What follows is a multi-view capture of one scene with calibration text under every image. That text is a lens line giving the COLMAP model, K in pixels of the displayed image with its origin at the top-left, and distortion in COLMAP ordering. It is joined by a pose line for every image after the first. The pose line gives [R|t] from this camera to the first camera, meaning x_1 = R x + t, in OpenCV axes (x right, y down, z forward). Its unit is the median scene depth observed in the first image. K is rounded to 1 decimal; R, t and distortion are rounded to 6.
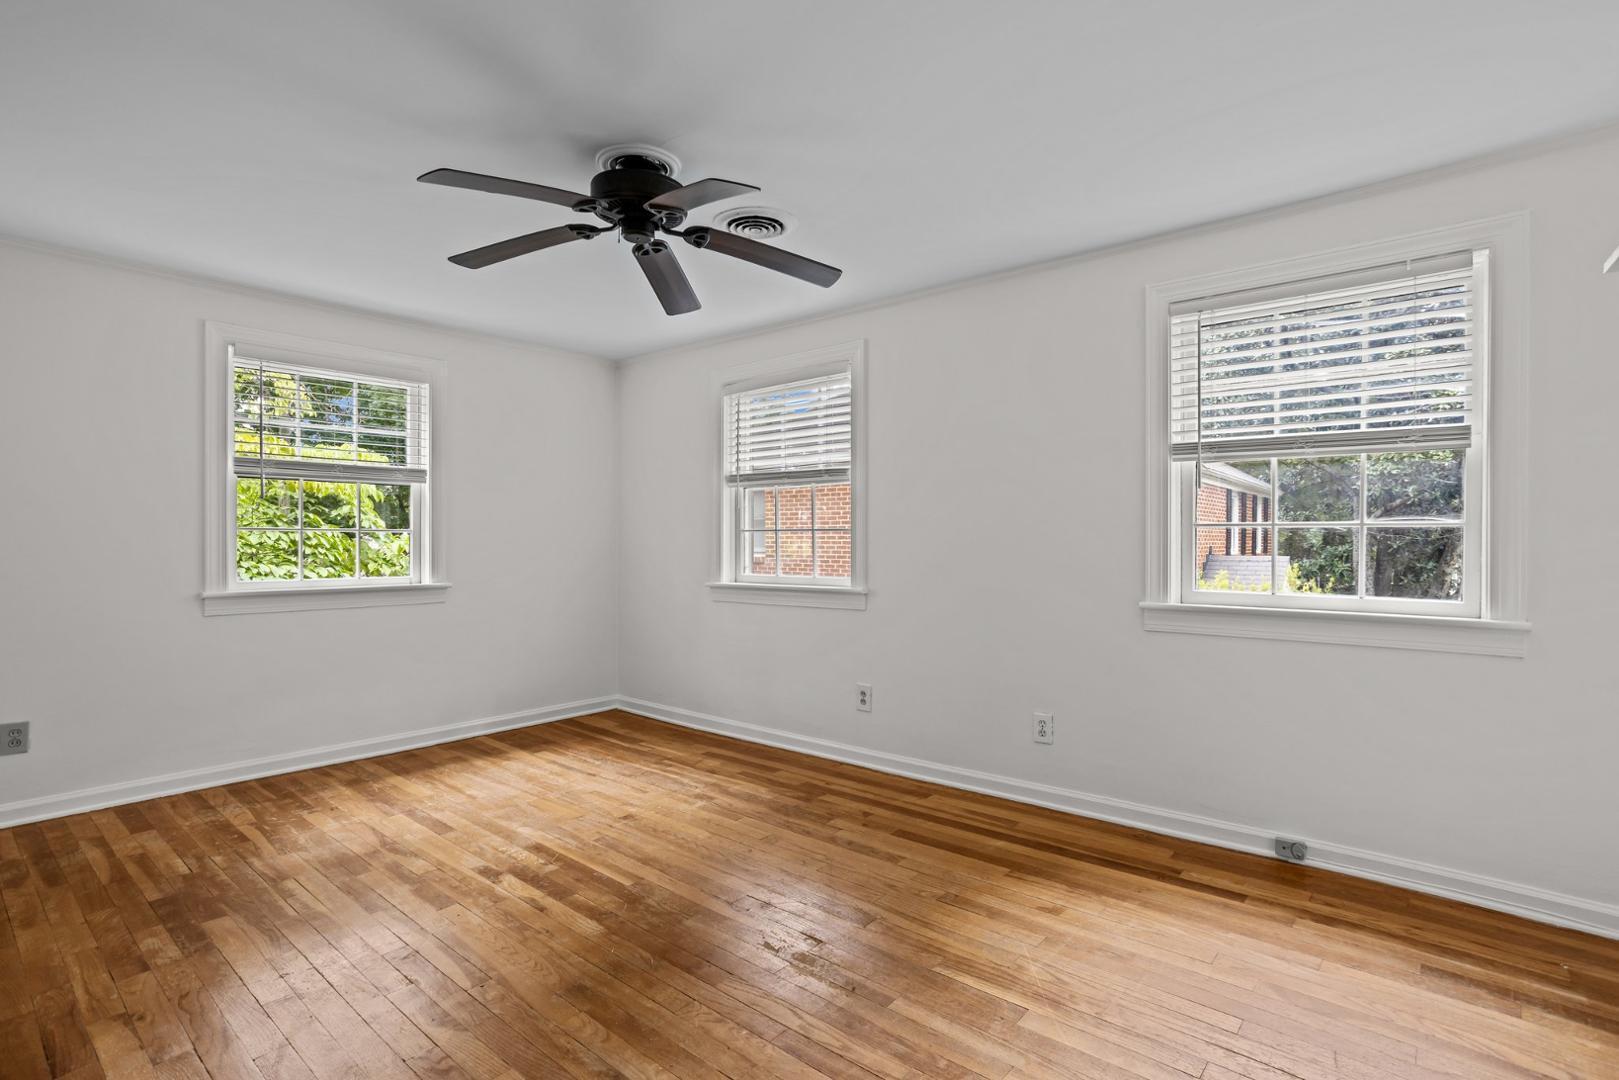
lens RADIAL K [[783.0, 0, 809.5], [0, 783.0, 540.0], [0, 0, 1]] dist [0.003969, 0.001272]
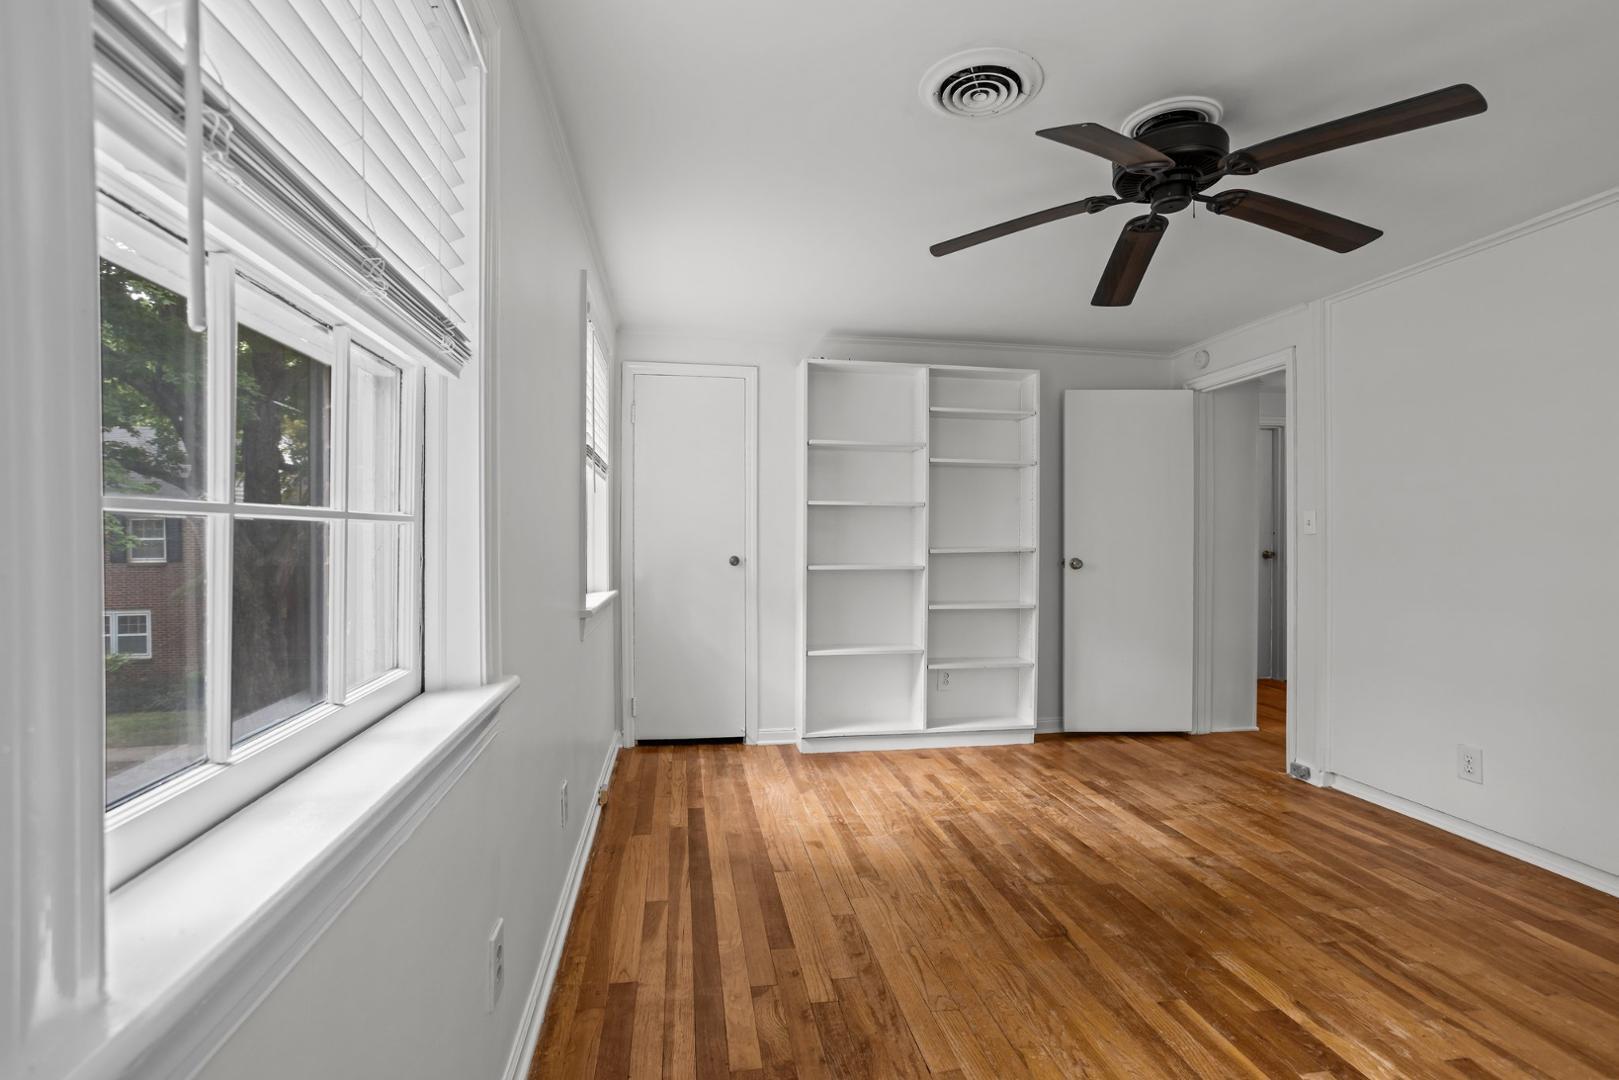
lens RADIAL K [[783.0, 0, 809.5], [0, 783.0, 540.0], [0, 0, 1]] dist [0.003969, 0.001272]
pose [[-0.765595, 0.004032, 0.643310, -0.440411], [0.004632, 0.999989, -0.000755, -0.005801], [-0.643306, 0.002402, -0.765605, 1.787709]]
